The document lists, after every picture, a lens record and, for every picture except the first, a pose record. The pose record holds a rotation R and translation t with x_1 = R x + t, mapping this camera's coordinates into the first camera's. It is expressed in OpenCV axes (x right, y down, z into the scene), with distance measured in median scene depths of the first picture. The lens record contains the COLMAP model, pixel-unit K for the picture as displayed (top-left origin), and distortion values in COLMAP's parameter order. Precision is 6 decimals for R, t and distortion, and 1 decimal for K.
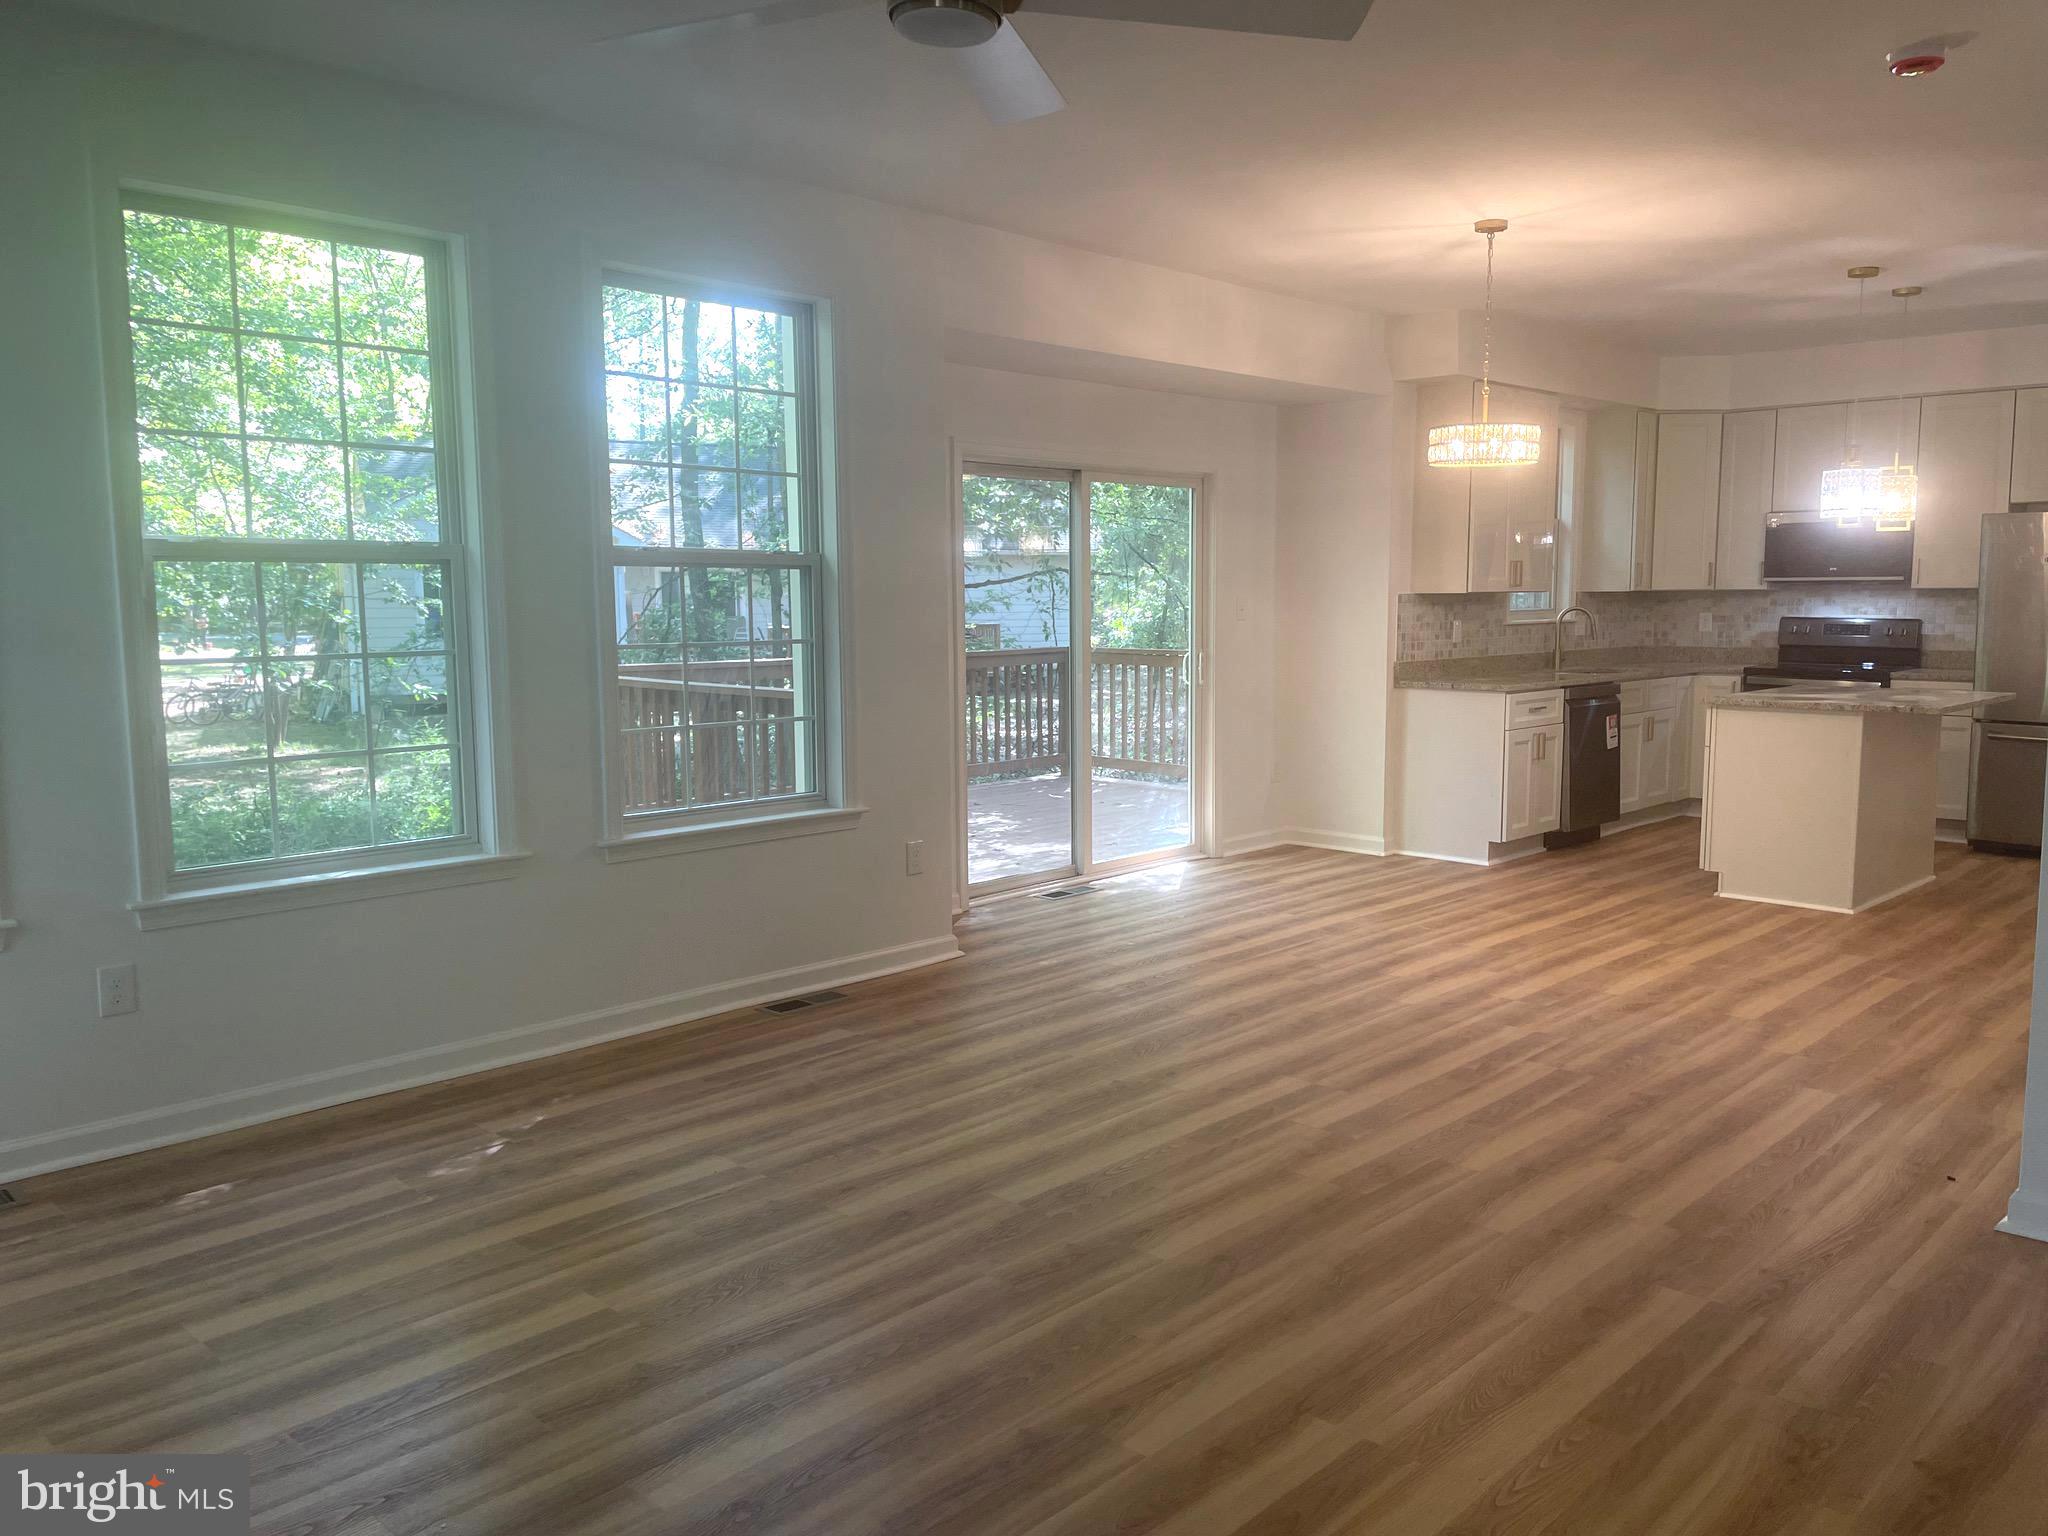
lens RADIAL K [[1536.4, 0, 1021.3], [0, 1536.4, 765.4], [0, 0, 1]] dist [-0.005445, -0.013034]
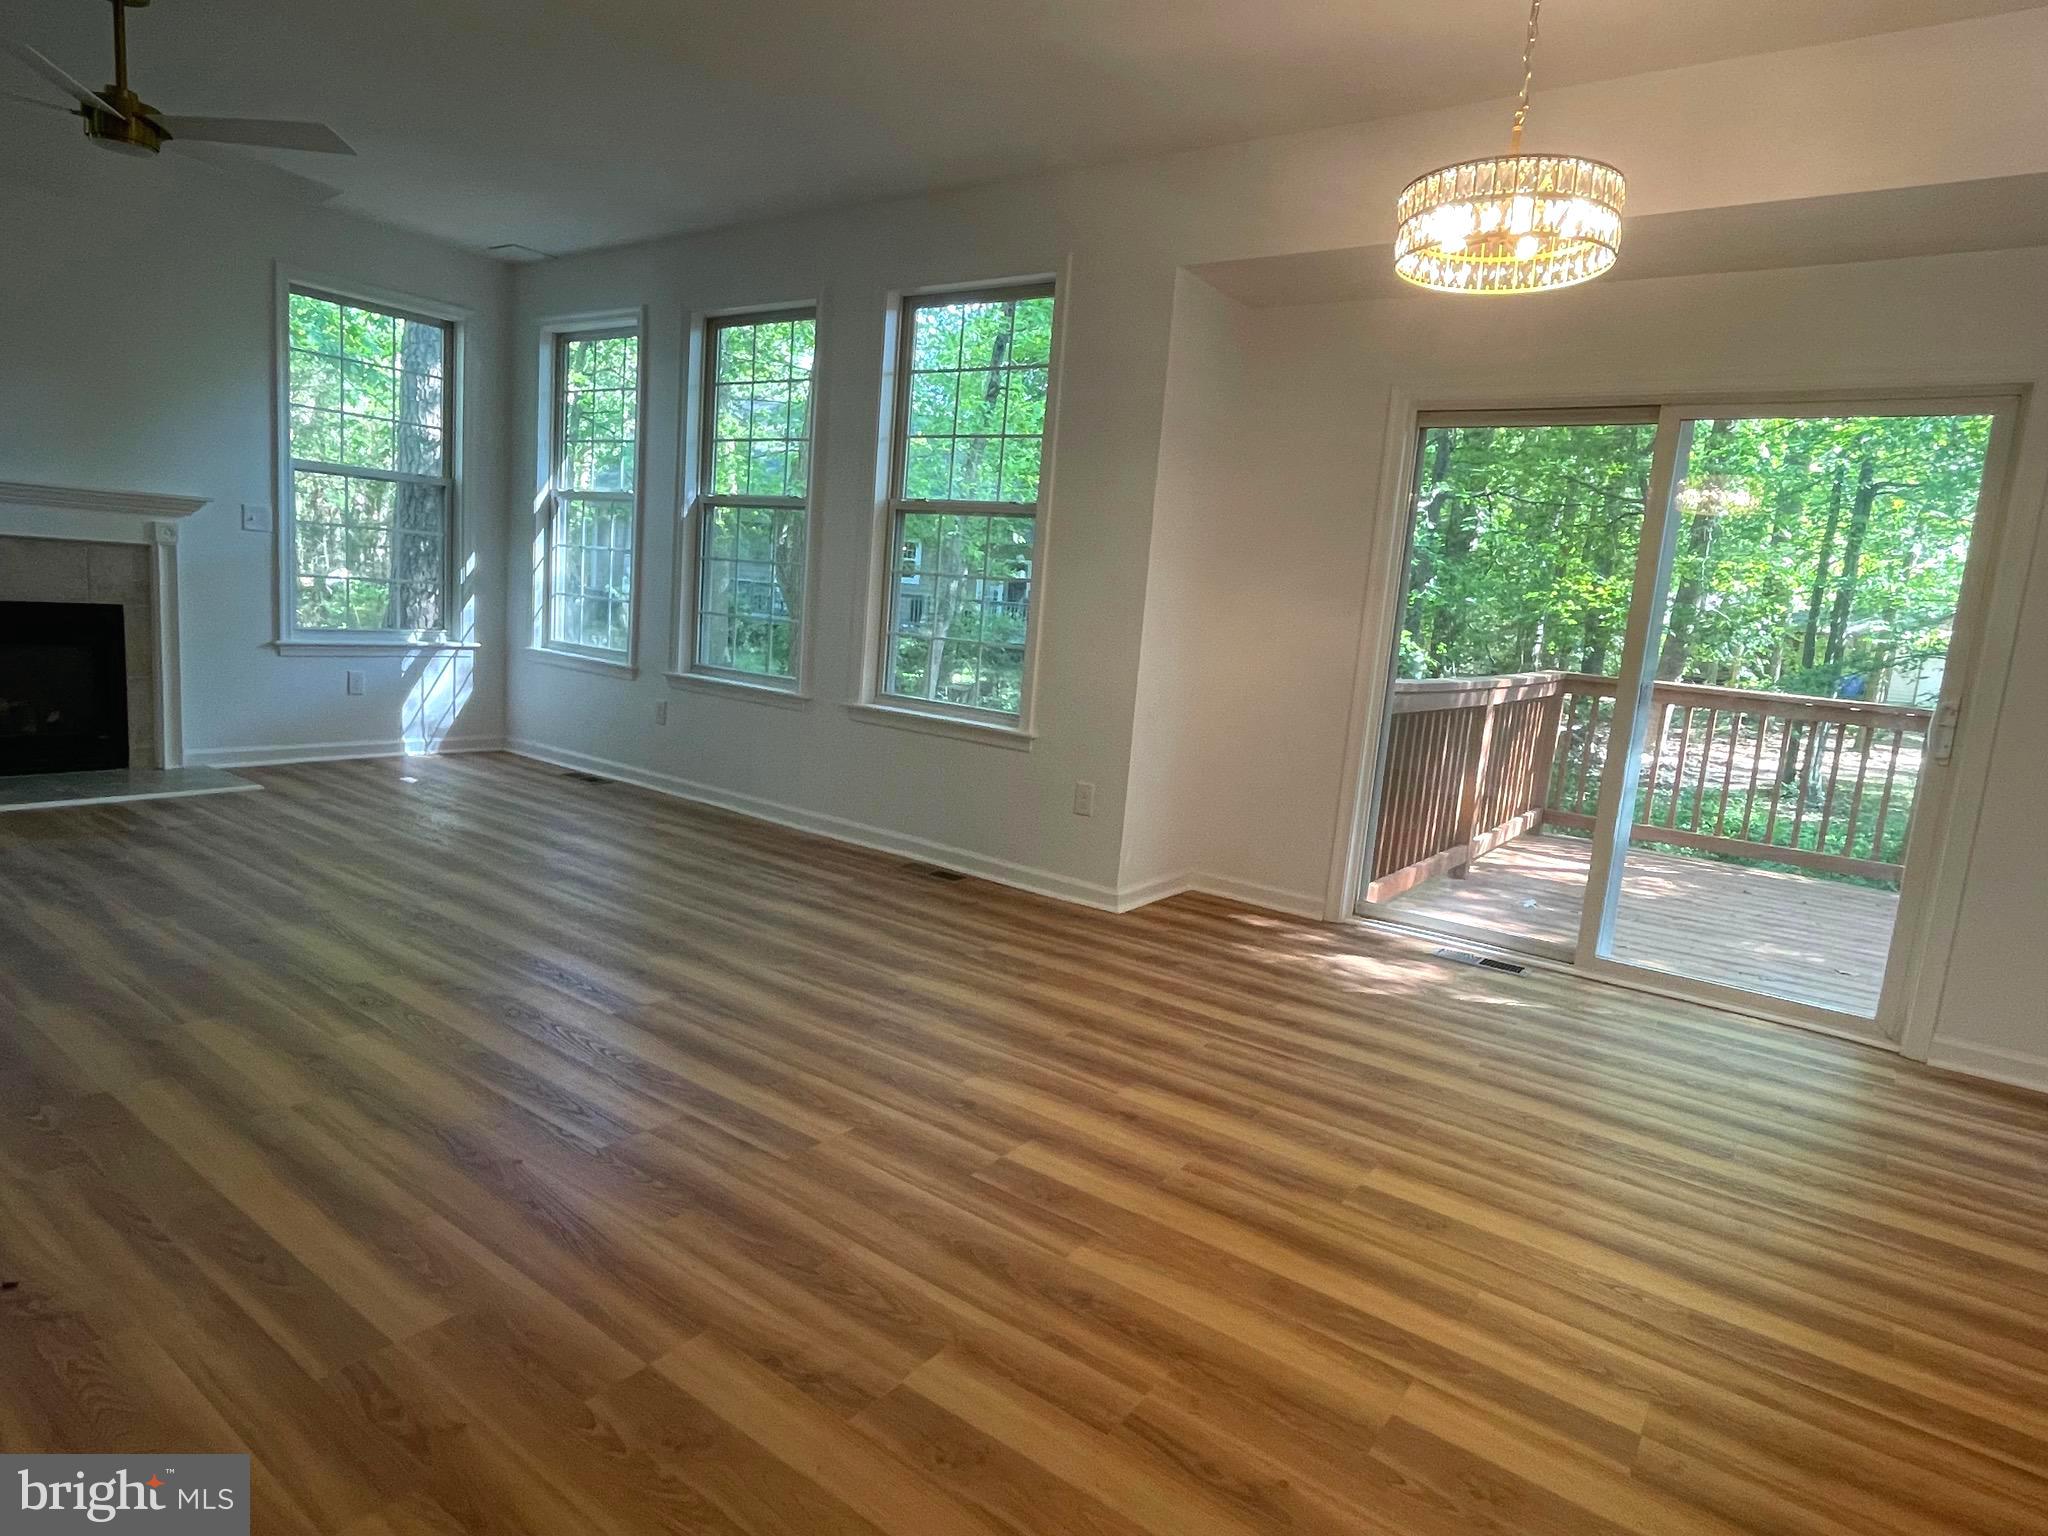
lens RADIAL K [[1182.2, 0, 1020.7], [0, 1182.2, 774.9], [0, 0, 1]] dist [-0.010480, -0.000576]
pose [[0.146470, 0.175147, -0.973586, 0.795622], [-0.191249, 0.970646, 0.145846, -0.070642], [0.970552, 0.164835, 0.175667, 0.940339]]
